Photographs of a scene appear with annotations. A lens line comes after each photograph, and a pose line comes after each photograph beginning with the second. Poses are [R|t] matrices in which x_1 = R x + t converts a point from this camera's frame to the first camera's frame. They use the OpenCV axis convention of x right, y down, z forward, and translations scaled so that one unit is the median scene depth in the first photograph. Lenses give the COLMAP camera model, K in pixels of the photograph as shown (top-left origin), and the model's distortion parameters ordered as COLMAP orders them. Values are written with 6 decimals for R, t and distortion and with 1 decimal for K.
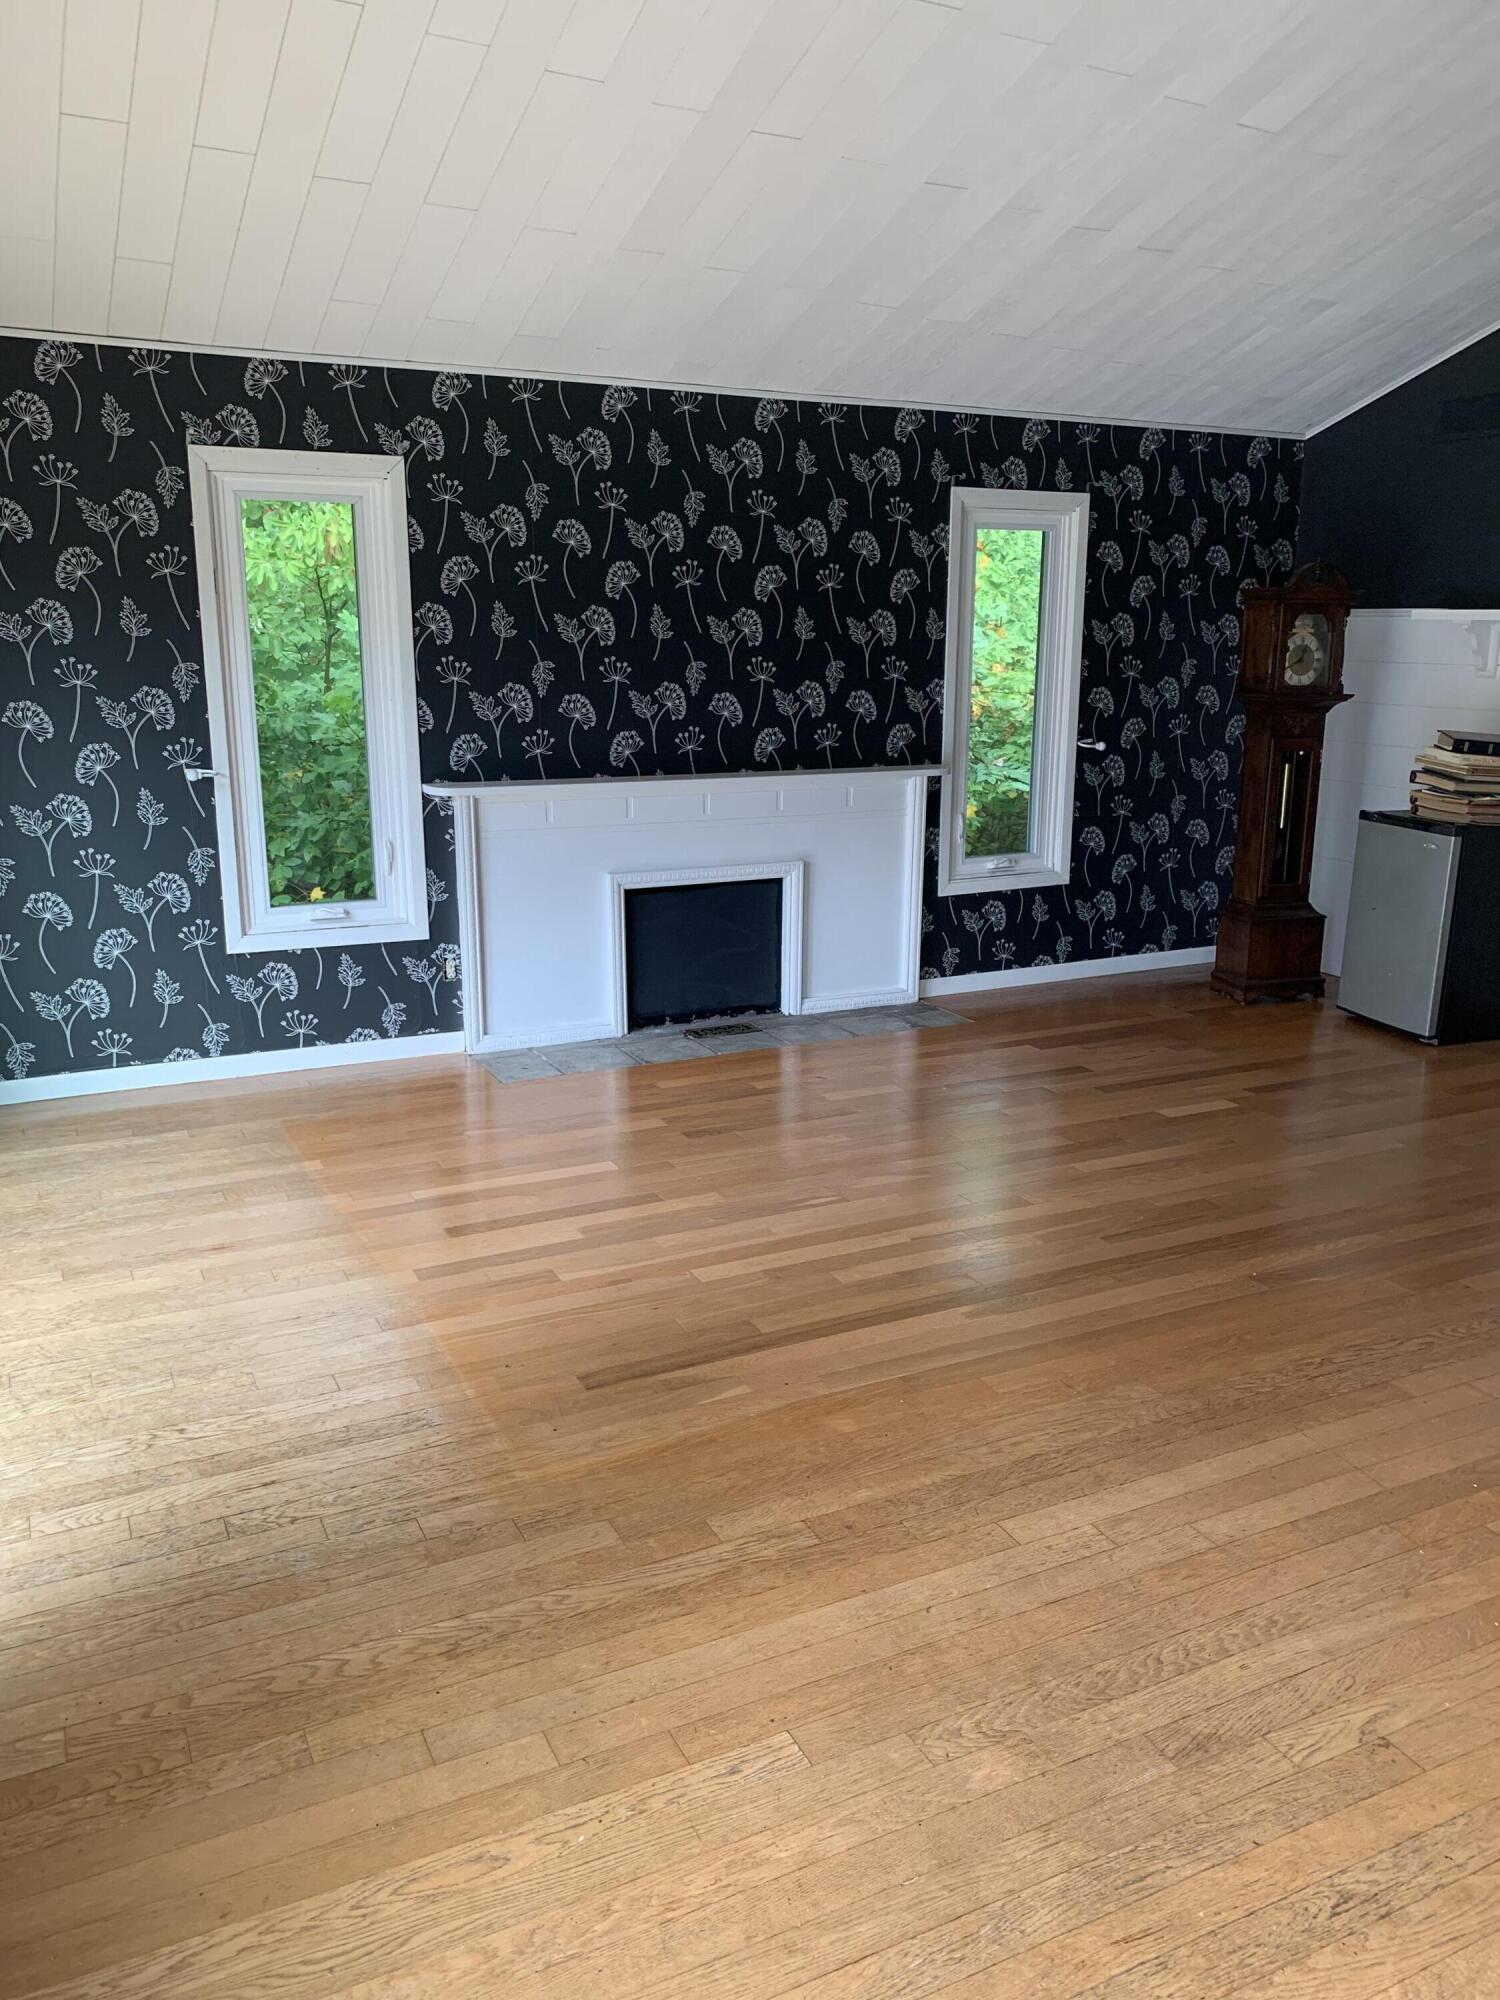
lens RADIAL K [[1522.8, 0, 750.0], [0, 1522.8, 1000.0], [0, 0, 1]] dist [0.004550, -0.001112]
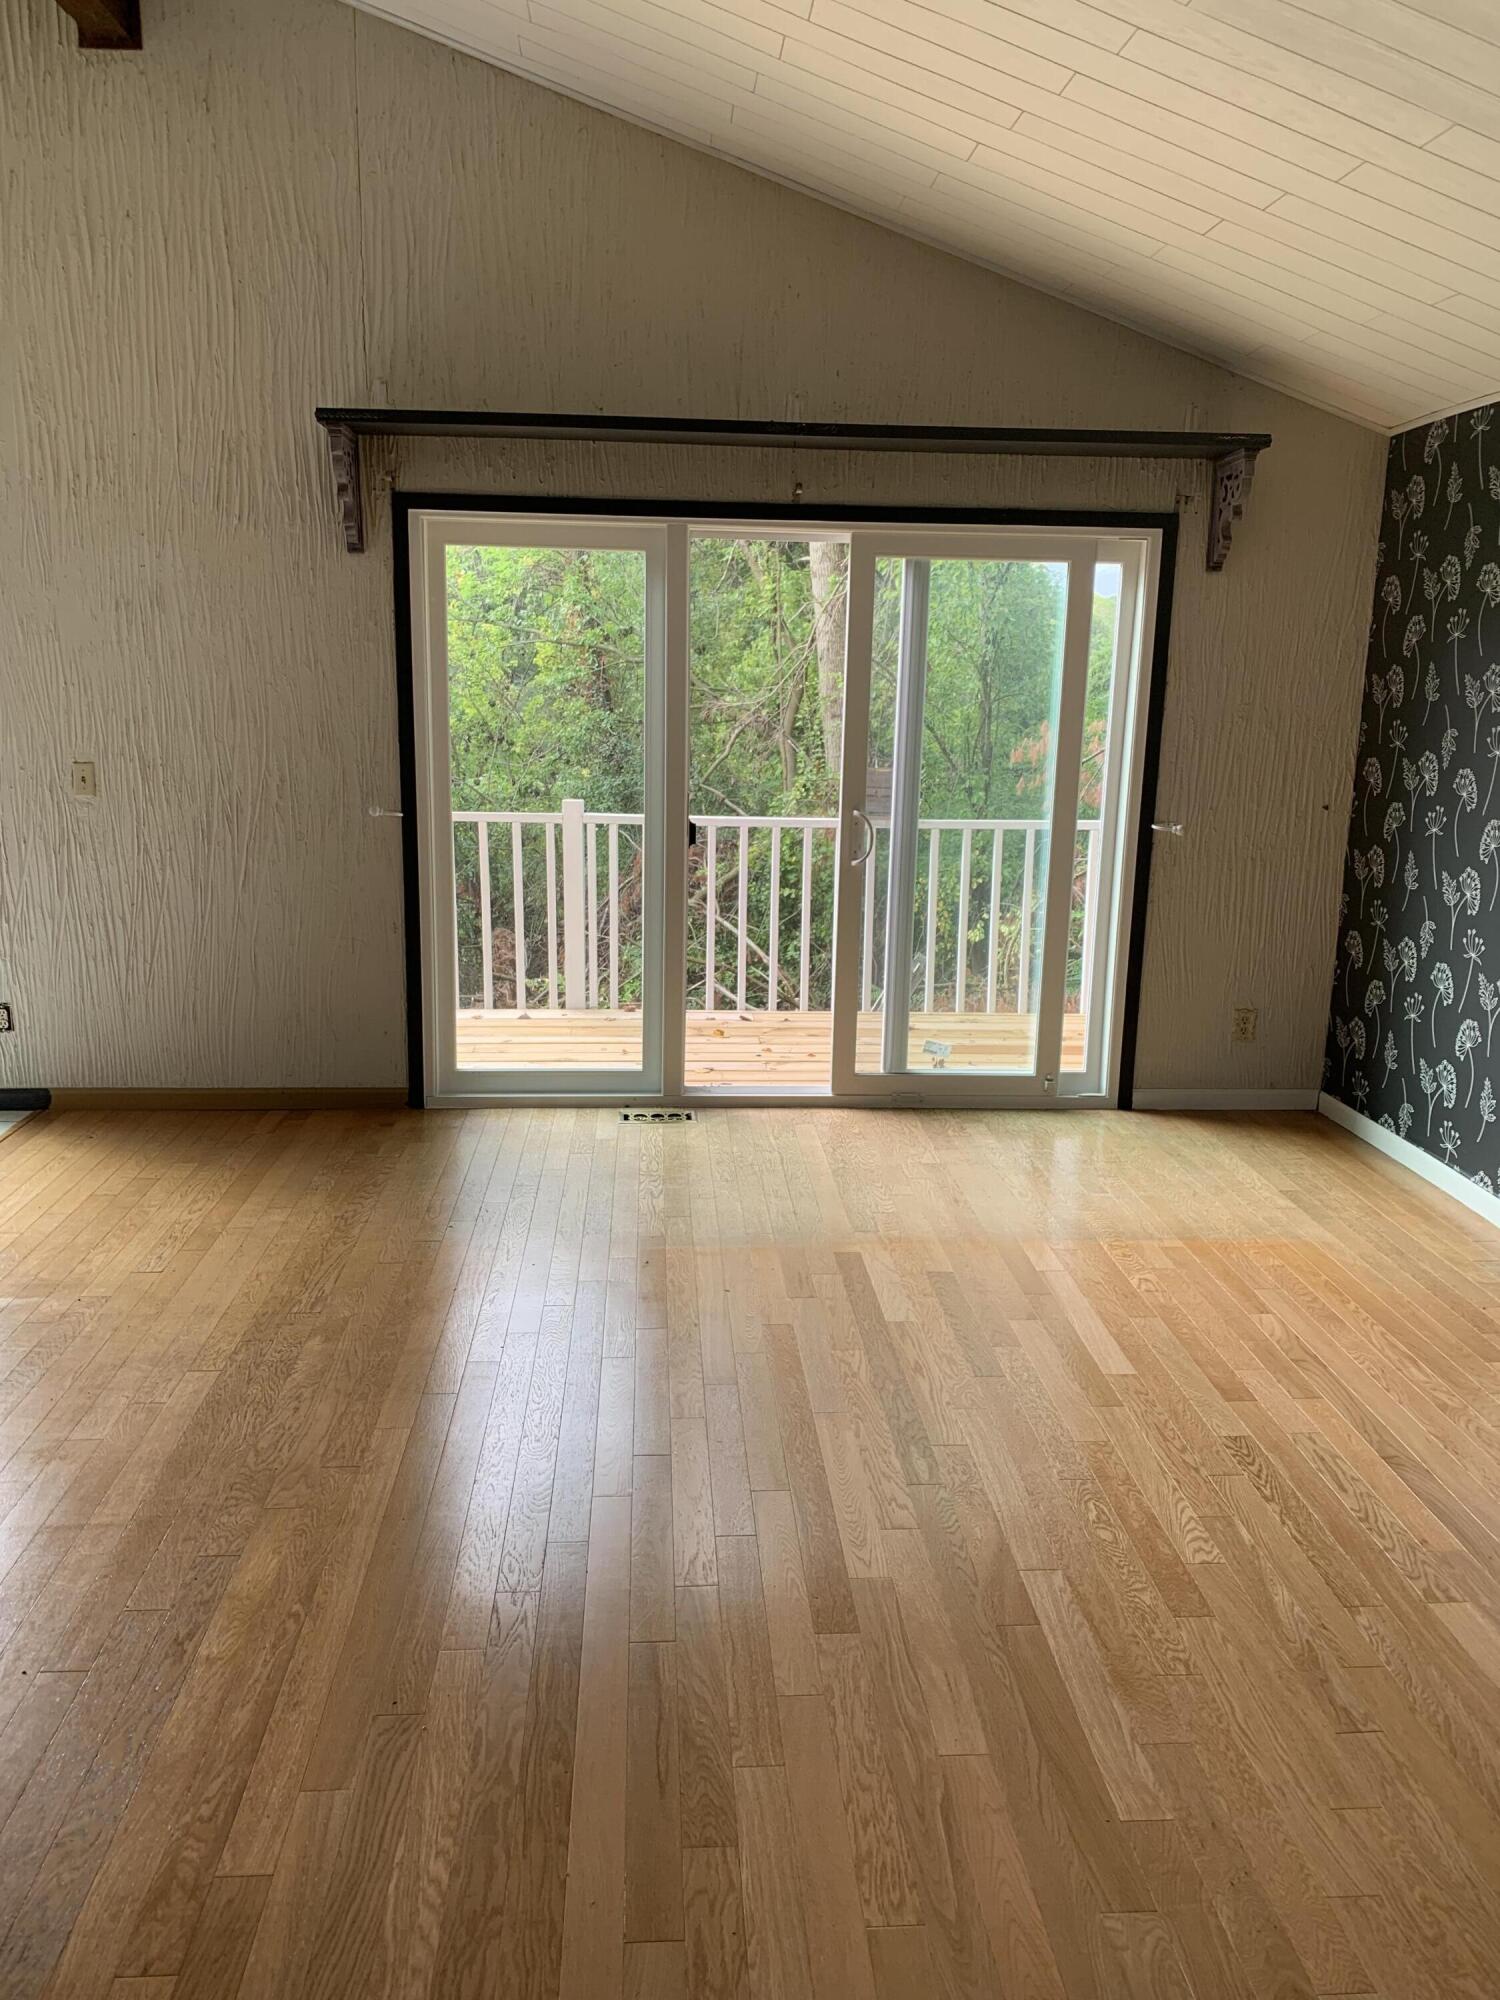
lens RADIAL K [[1522.8, 0, 750.0], [0, 1522.8, 1000.0], [0, 0, 1]] dist [0.004550, -0.001112]
pose [[-0.376767, 0.187477, -0.907138, 0.639168], [-0.241090, 0.925707, 0.291448, -0.244778], [0.894384, 0.328510, -0.303577, 0.985764]]
